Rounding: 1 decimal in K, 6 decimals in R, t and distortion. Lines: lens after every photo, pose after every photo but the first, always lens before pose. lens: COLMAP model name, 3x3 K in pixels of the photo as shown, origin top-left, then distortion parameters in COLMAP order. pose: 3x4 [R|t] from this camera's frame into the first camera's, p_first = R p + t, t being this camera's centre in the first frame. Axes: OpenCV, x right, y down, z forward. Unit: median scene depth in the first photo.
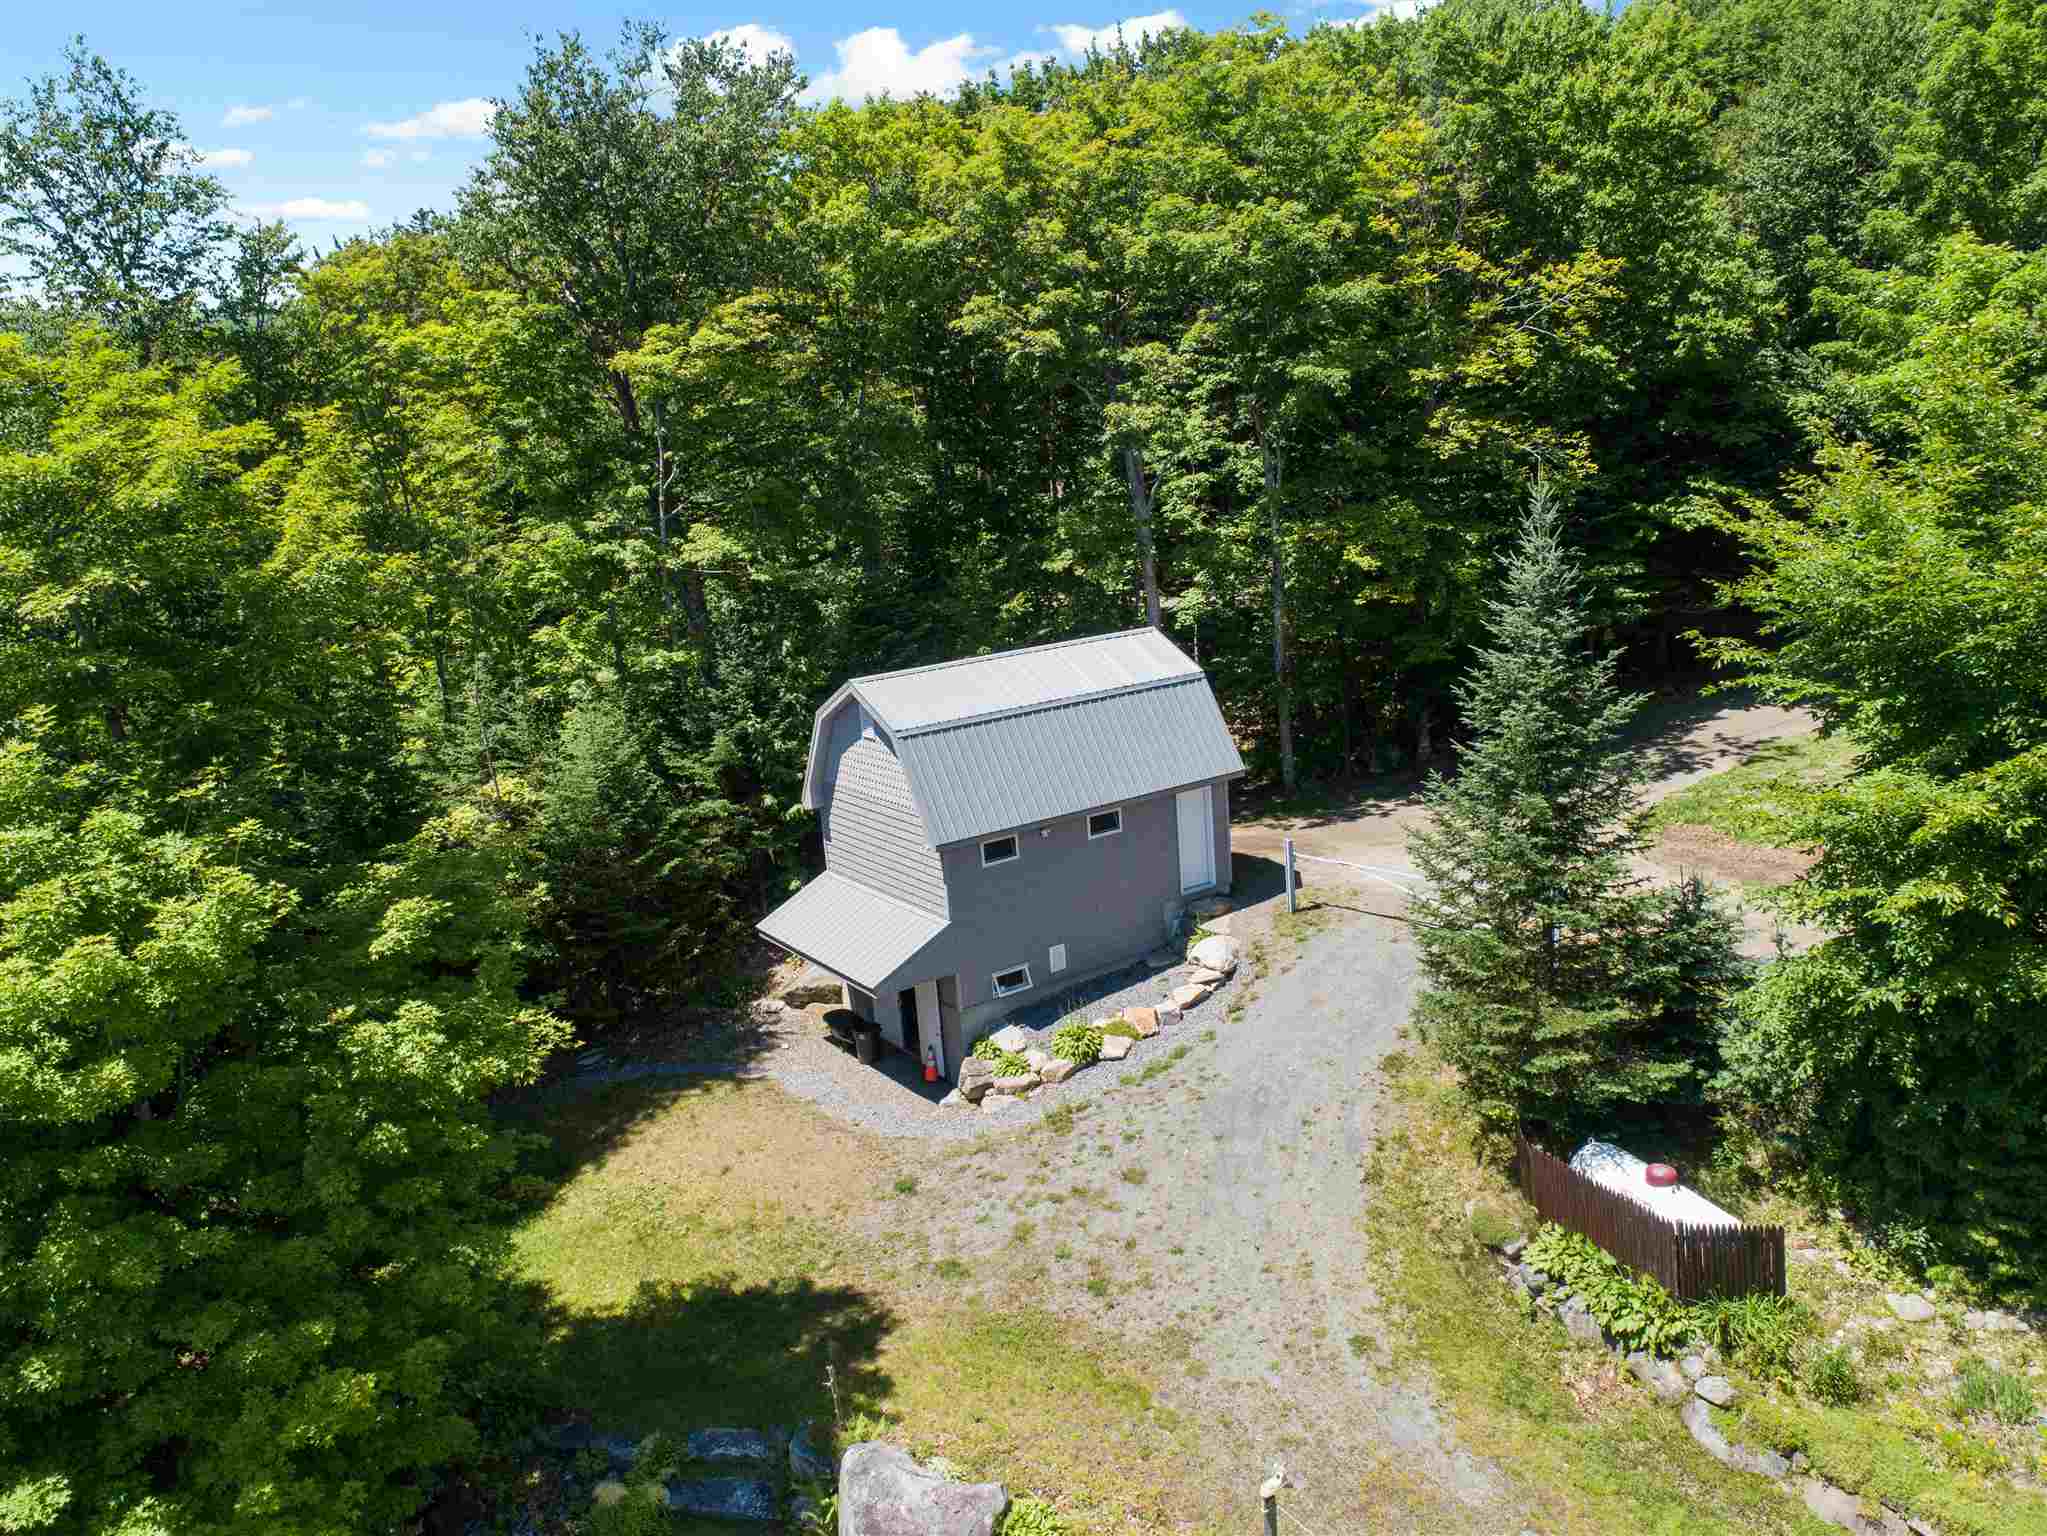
lens RADIAL K [[1538.0, 0, 1027.5], [0, 1538.0, 766.1], [0, 0, 1]] dist [-0.027563, 0.012694]
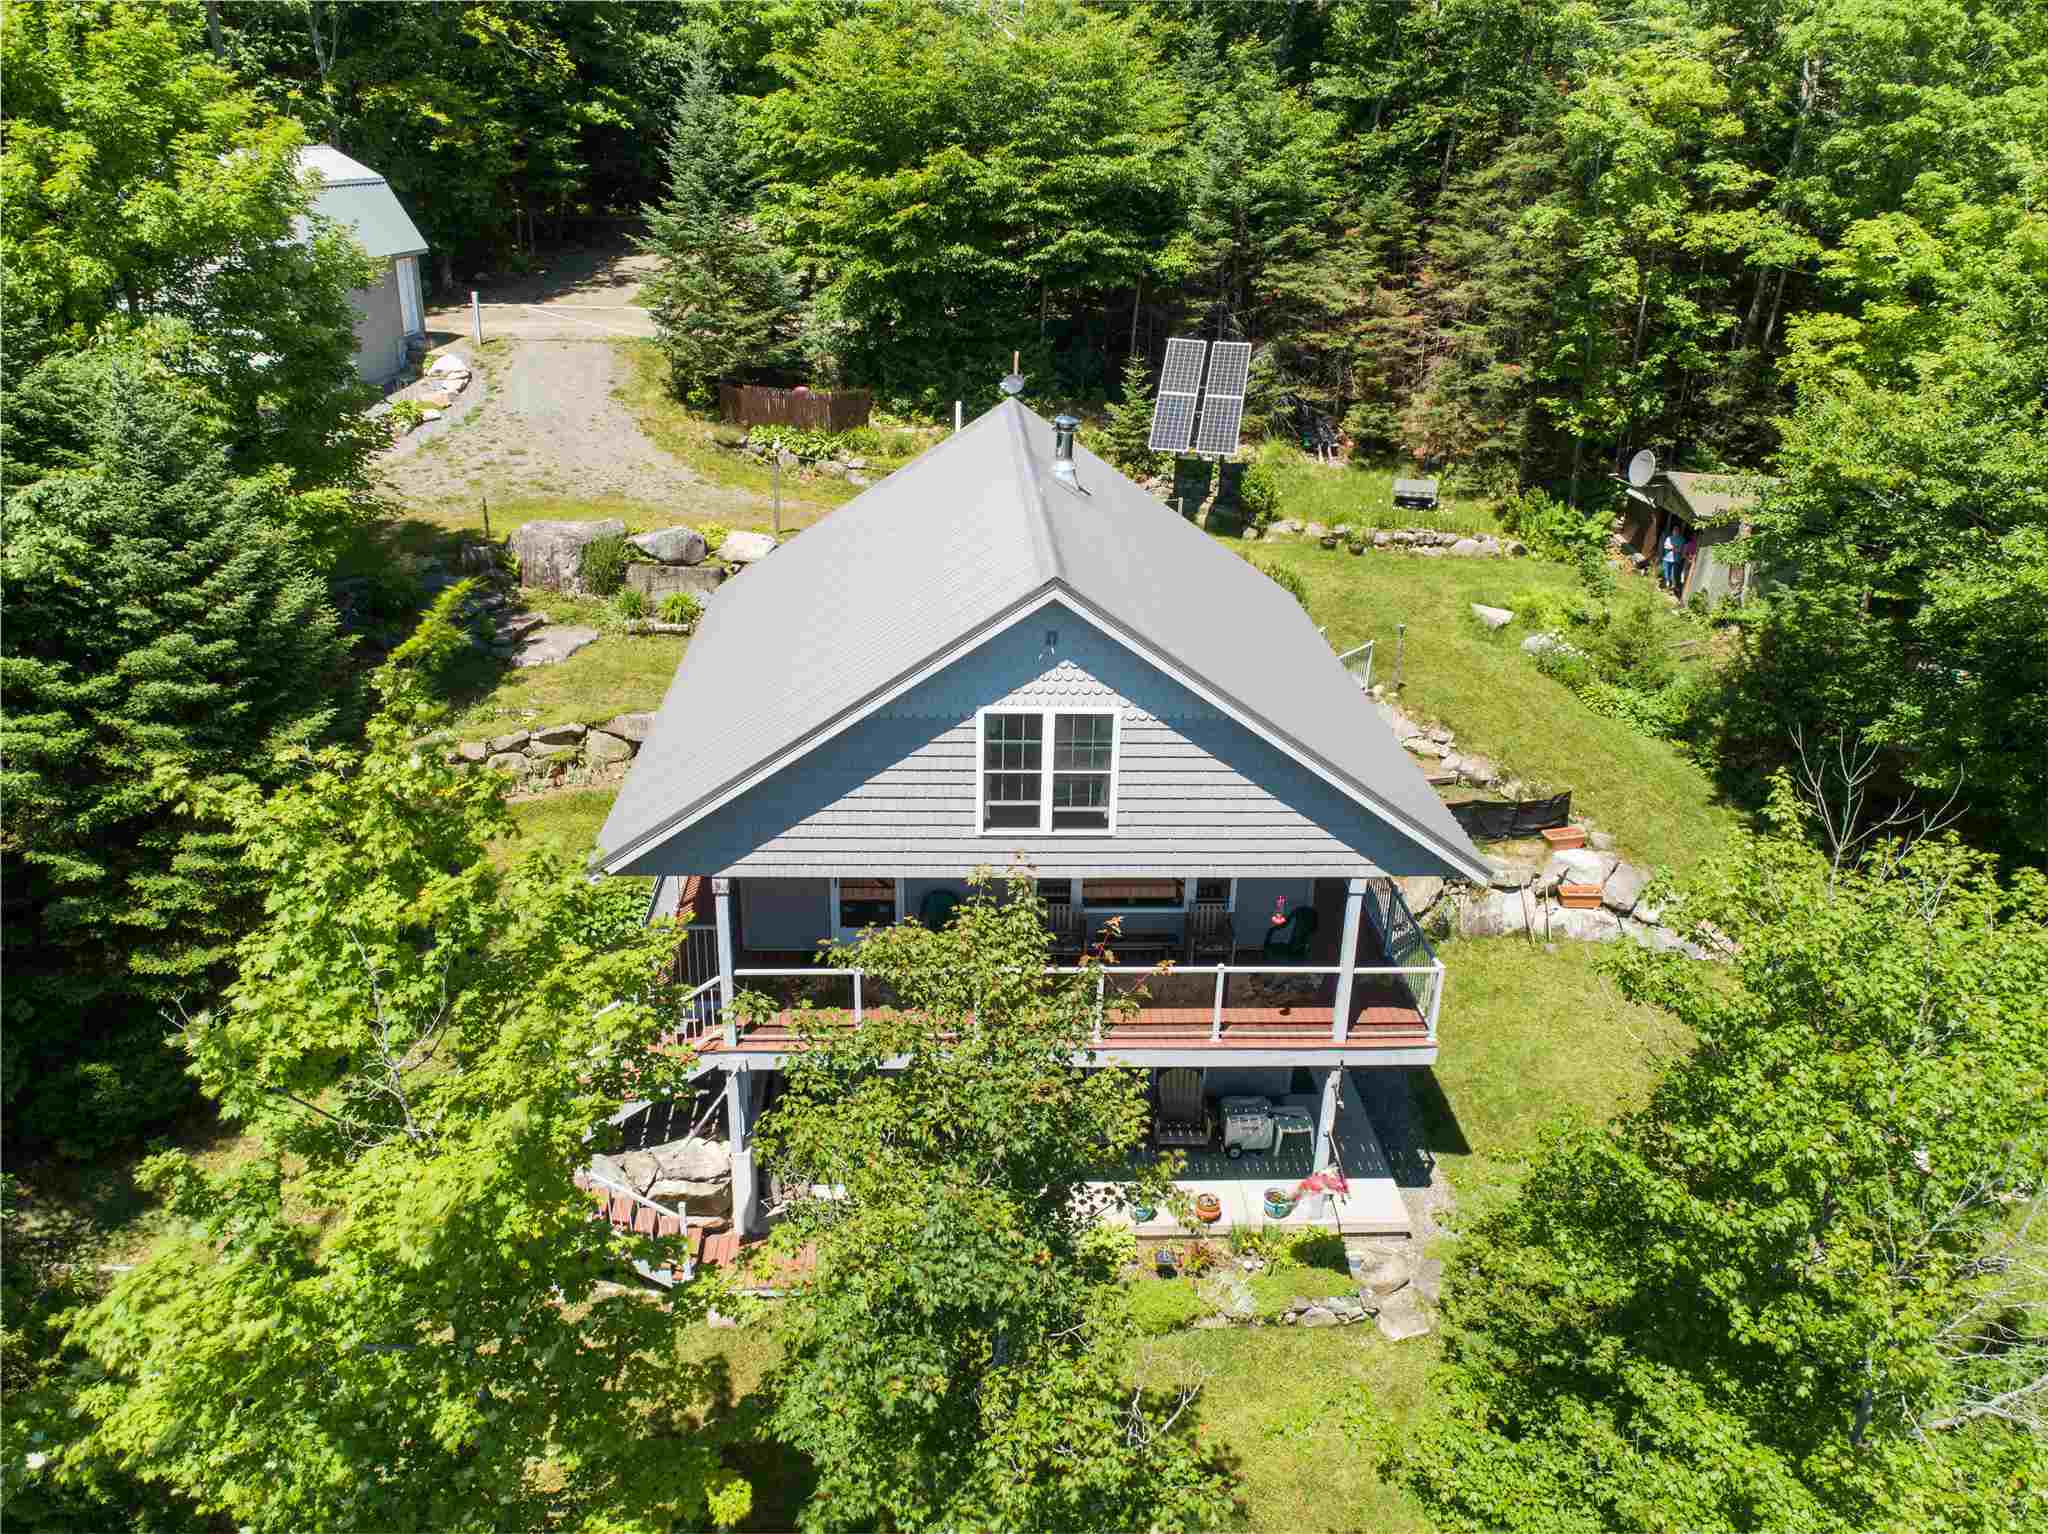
lens RADIAL K [[1538.8, 0, 1028.0], [0, 1538.8, 765.1], [0, 0, 1]] dist [-0.027563, 0.012694]
pose [[0.641452, -0.222061, 0.734321, -0.761755], [0.119503, 0.974429, 0.190281, 0.314256], [-0.757798, -0.034303, 0.651587, -0.423043]]
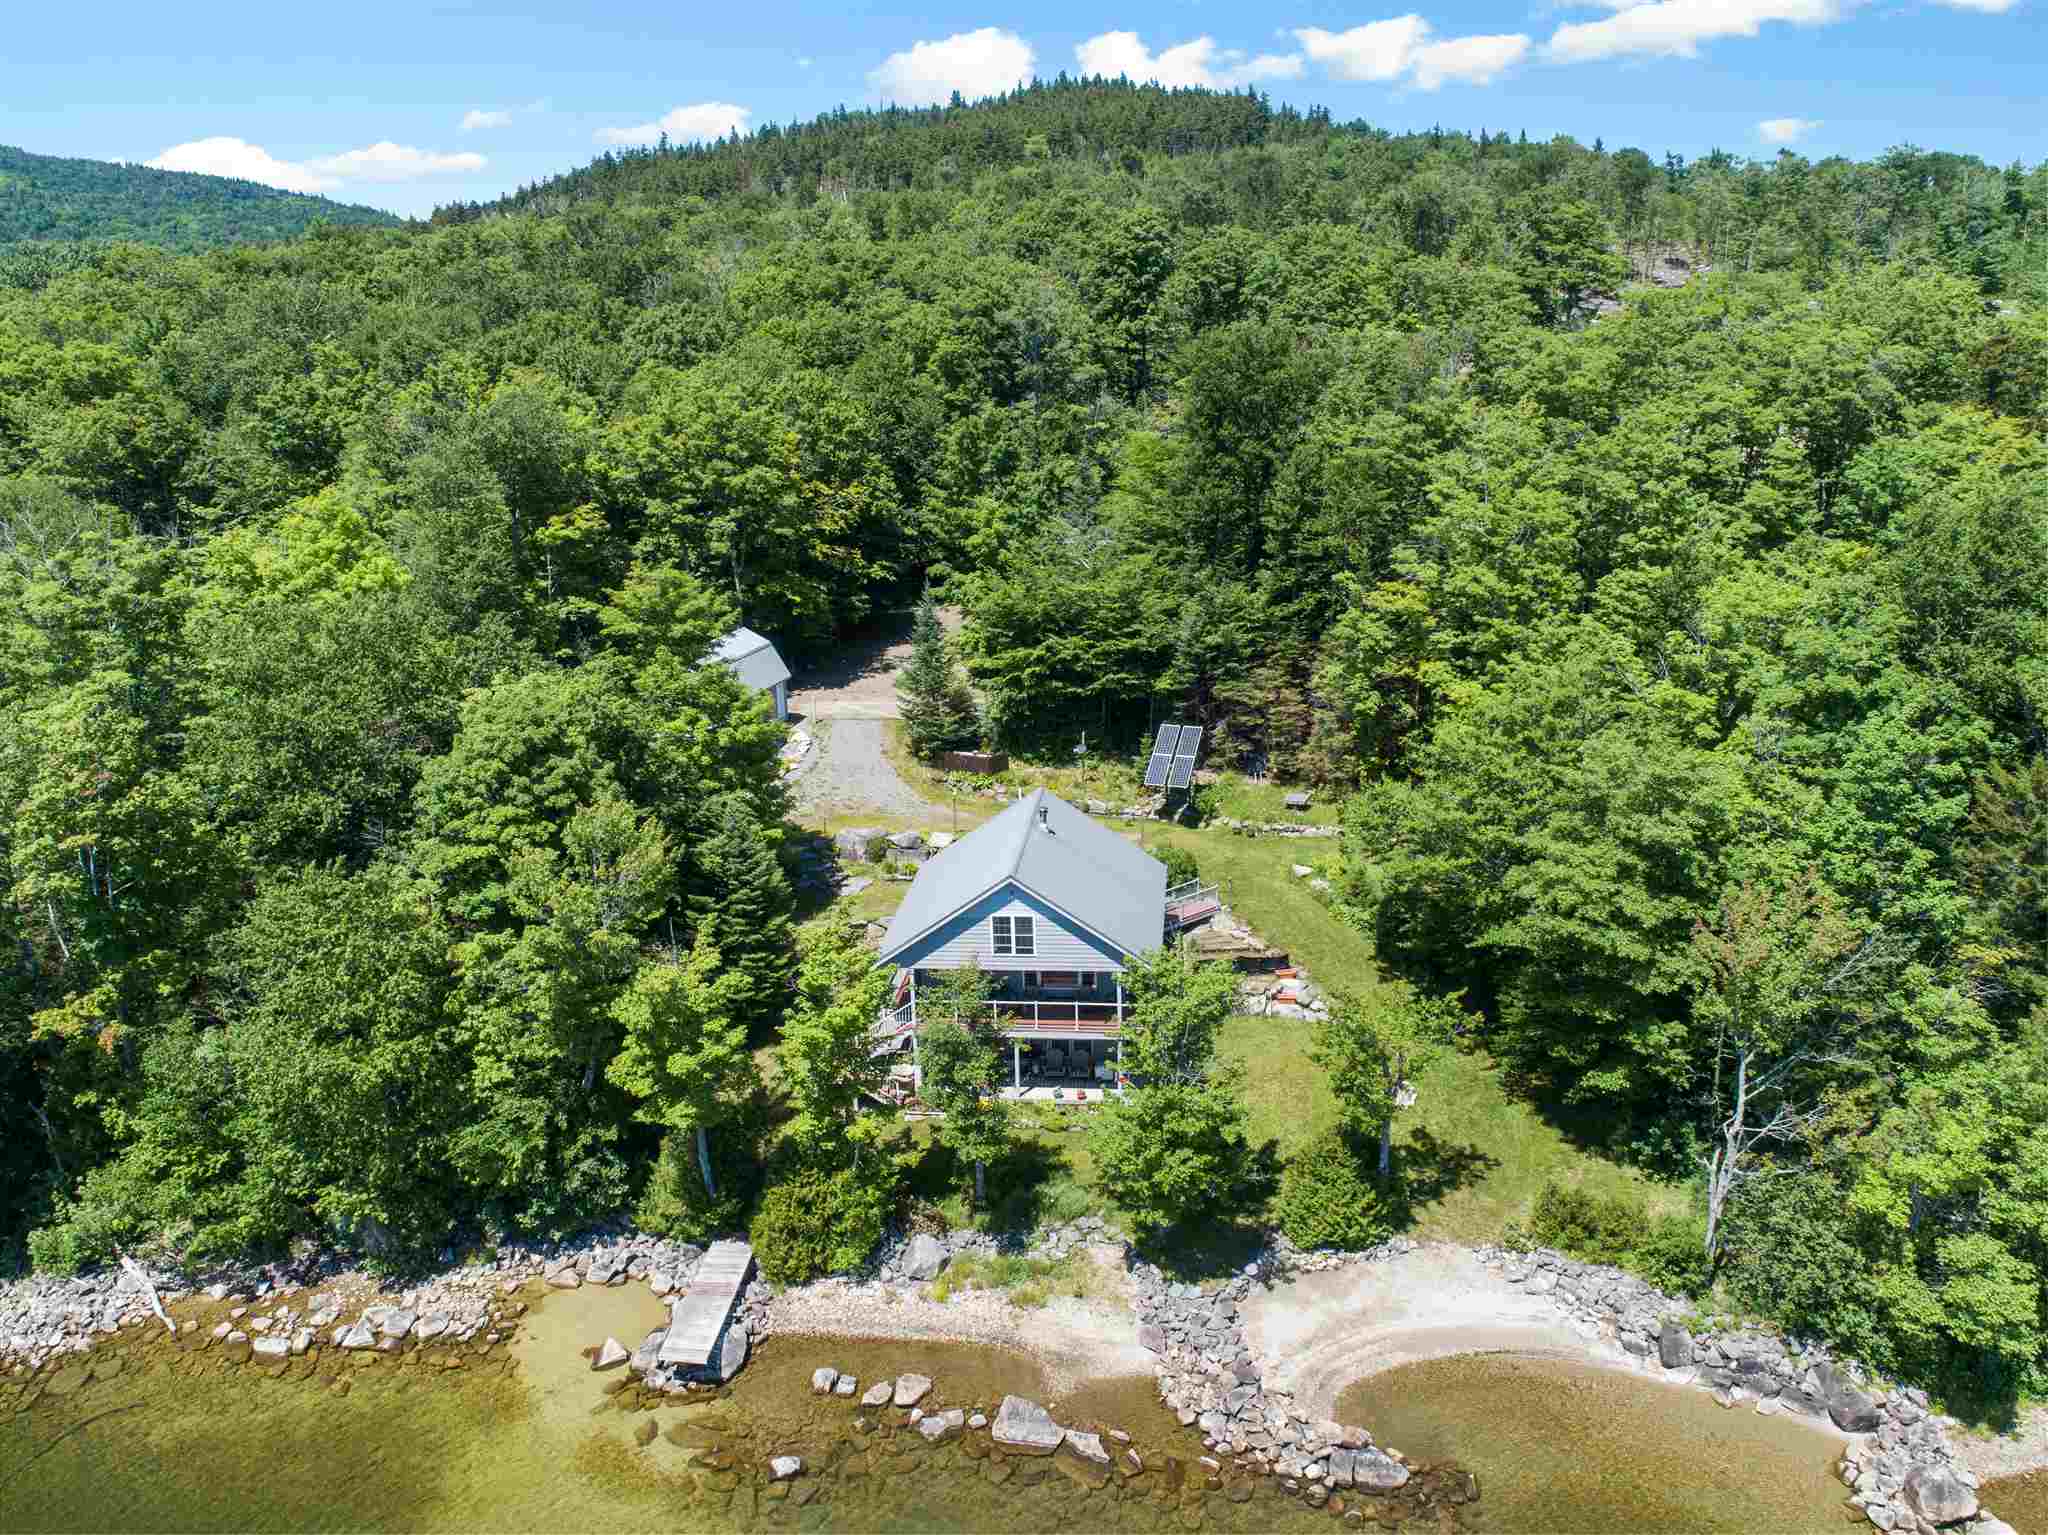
lens RADIAL K [[1538.8, 0, 1028.0], [0, 1538.8, 765.6], [0, 0, 1]] dist [-0.027563, 0.012694]
pose [[0.756441, -0.128630, 0.641289, -1.574971], [0.137145, 0.989868, 0.036778, 0.140185], [-0.639522, 0.060129, 0.766418, -1.641388]]
